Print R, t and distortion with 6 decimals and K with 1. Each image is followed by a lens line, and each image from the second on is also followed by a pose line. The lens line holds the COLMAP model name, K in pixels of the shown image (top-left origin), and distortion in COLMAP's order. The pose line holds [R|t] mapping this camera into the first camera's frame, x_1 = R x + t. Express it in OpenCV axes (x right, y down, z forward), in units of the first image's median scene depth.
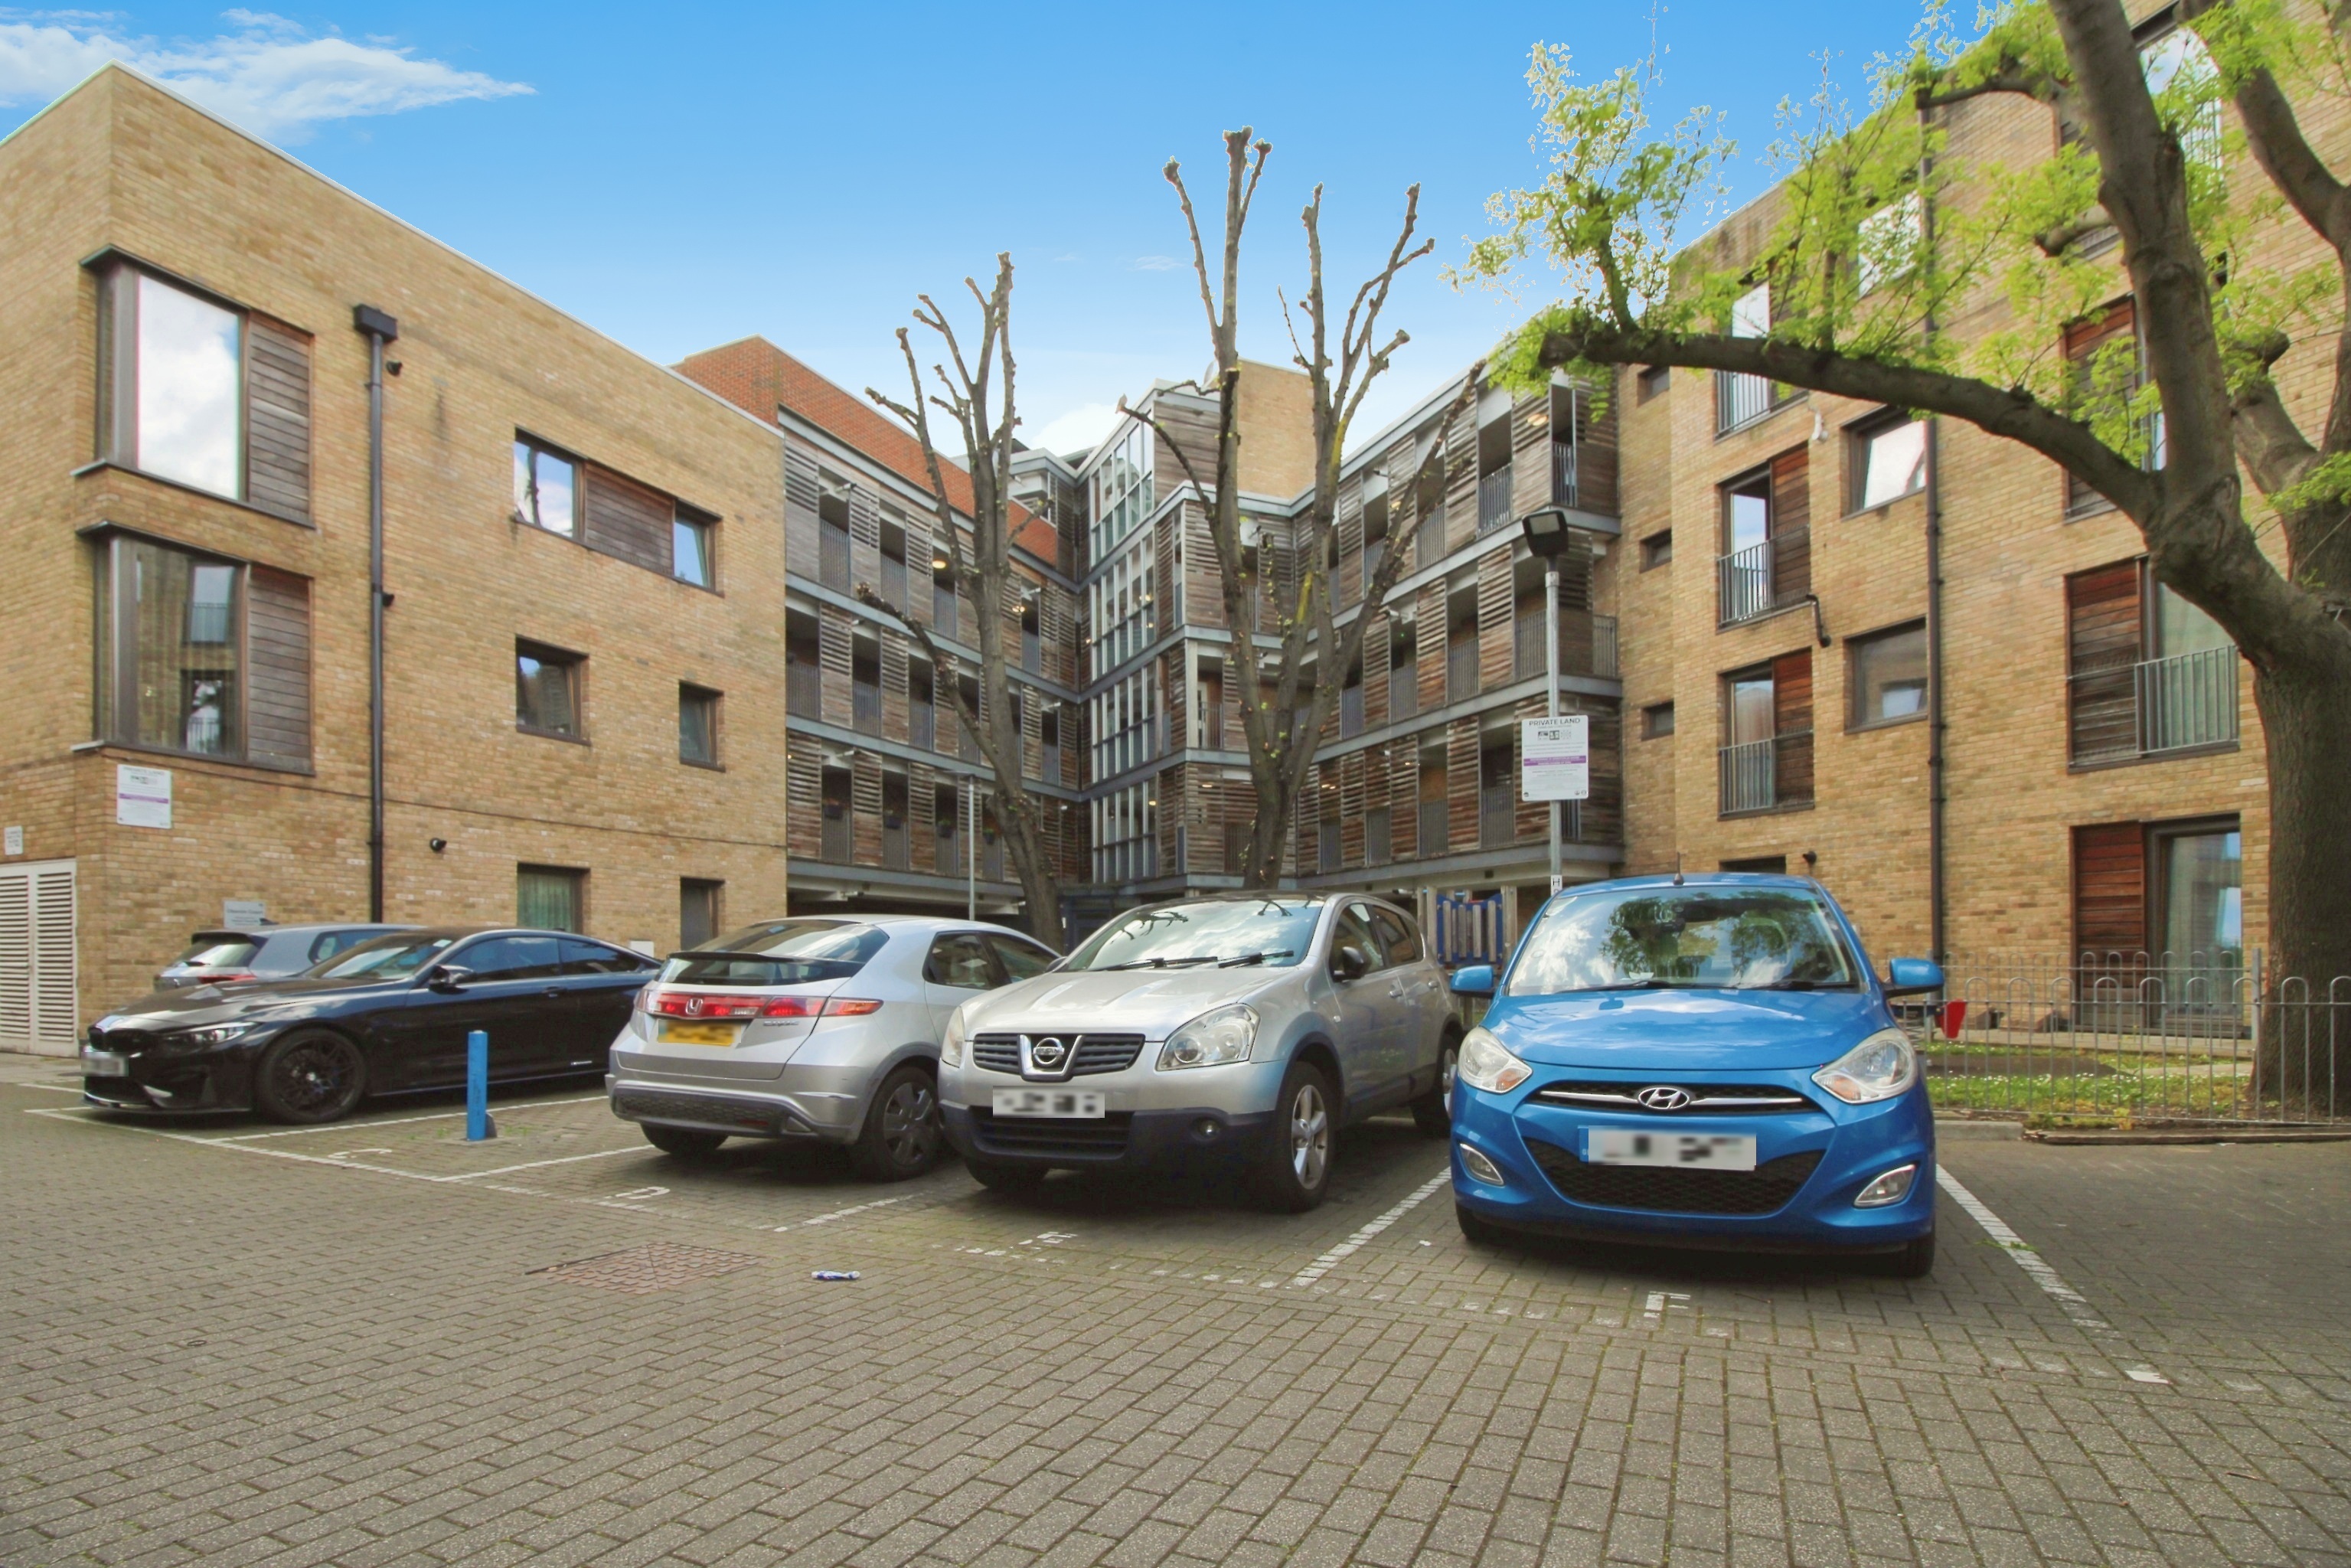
lens RADIAL K [[1164.0, 0, 1172.7], [0, 1164.0, 826.4], [0, 0, 1]] dist [-0.000708, -0.014091]
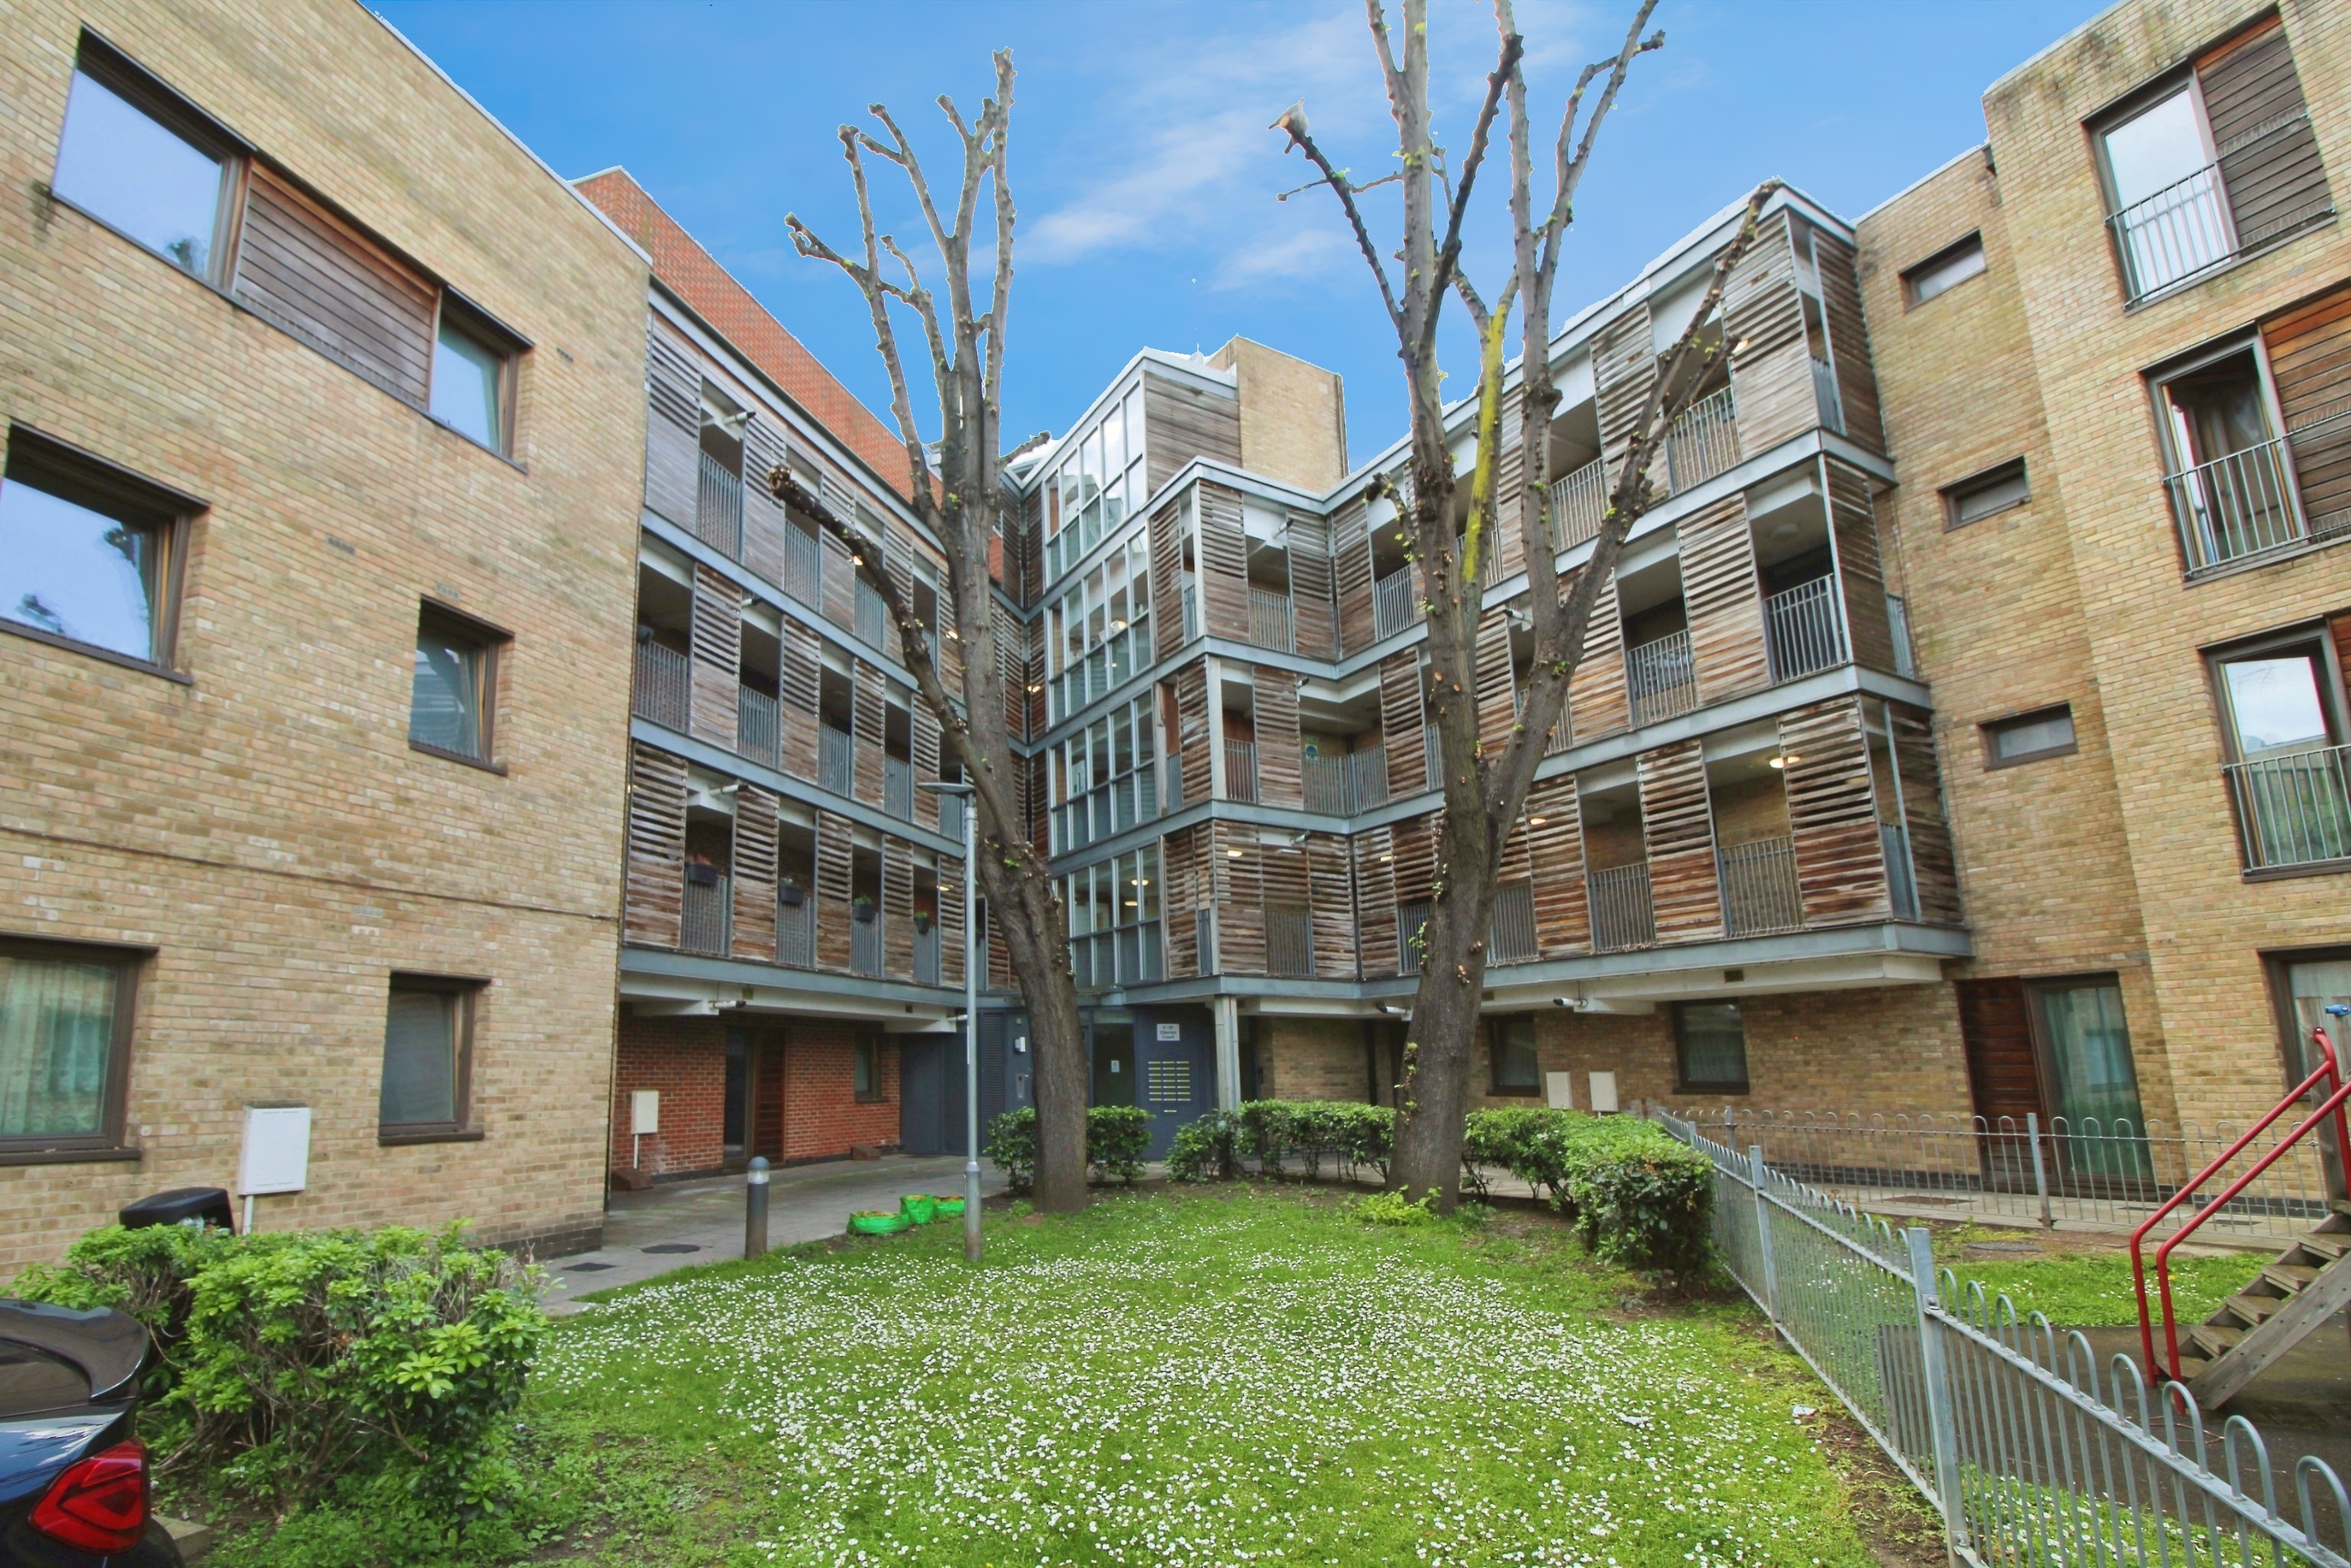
lens RADIAL K [[1164.0, 0, 1172.7], [0, 1164.0, 826.4], [0, 0, 1]] dist [-0.000708, -0.014091]
pose [[0.993826, 0.017792, 0.109516, -0.102096], [-0.007625, 0.995678, -0.092563, 0.017774], [-0.110690, 0.091157, 0.989666, 0.325771]]
